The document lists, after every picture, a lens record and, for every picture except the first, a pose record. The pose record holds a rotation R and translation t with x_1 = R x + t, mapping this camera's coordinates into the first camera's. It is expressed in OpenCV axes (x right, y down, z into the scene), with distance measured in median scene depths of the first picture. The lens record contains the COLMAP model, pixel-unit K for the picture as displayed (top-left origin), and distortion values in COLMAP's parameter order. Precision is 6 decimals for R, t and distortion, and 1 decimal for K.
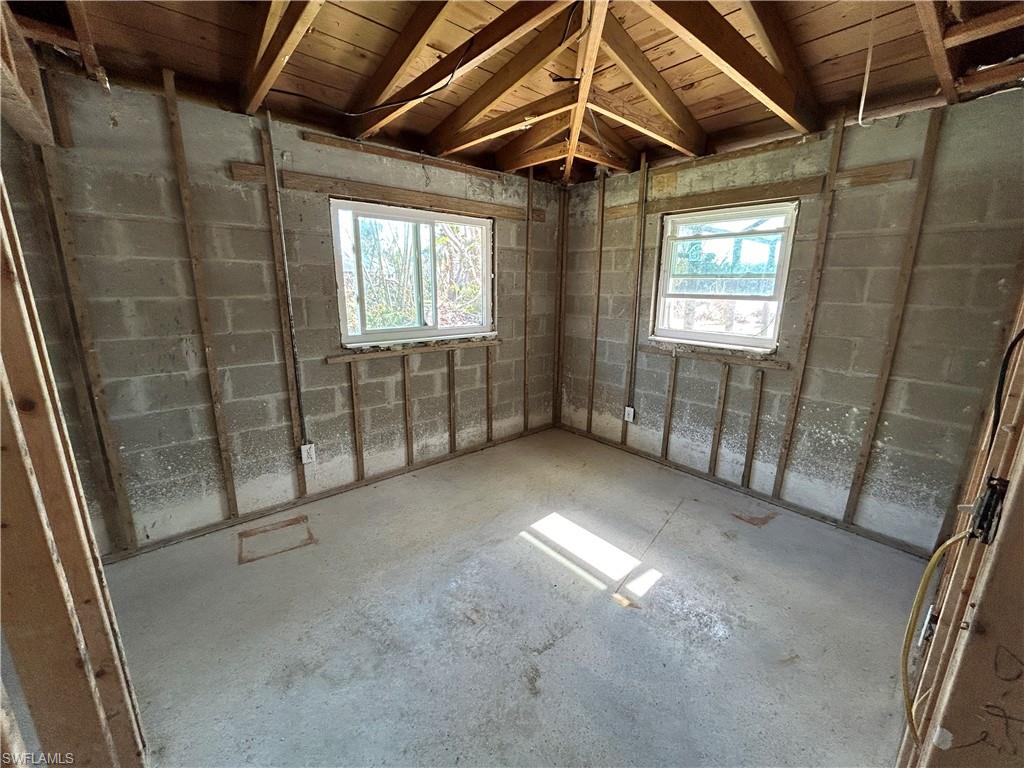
lens RADIAL K [[411.5, 0, 512.0], [0, 411.5, 384.0], [0, 0, 1]] dist [-0.000610, -0.000077]
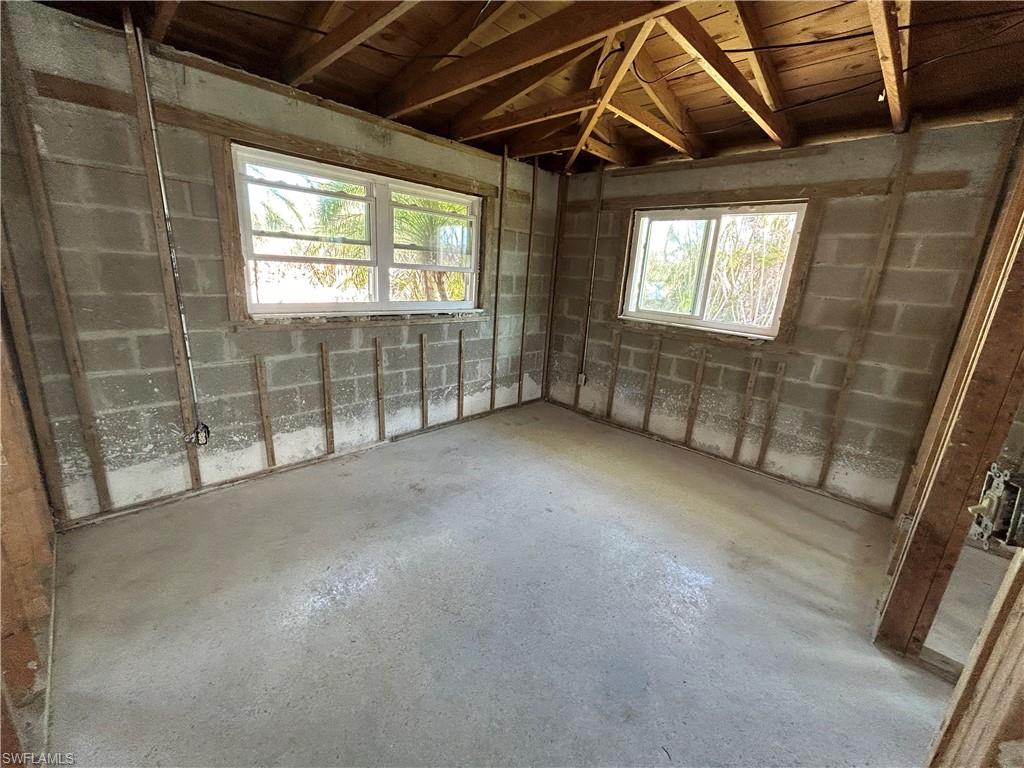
lens RADIAL K [[413.6, 0, 509.7], [0, 413.6, 364.8], [0, 0, 1]] dist [0.025573, 0.000043]
pose [[0.996133, 0.037416, 0.079493, -0.098114], [-0.037641, 0.999290, 0.001331, 0.019286], [-0.079387, -0.004318, 0.996835, -0.078050]]
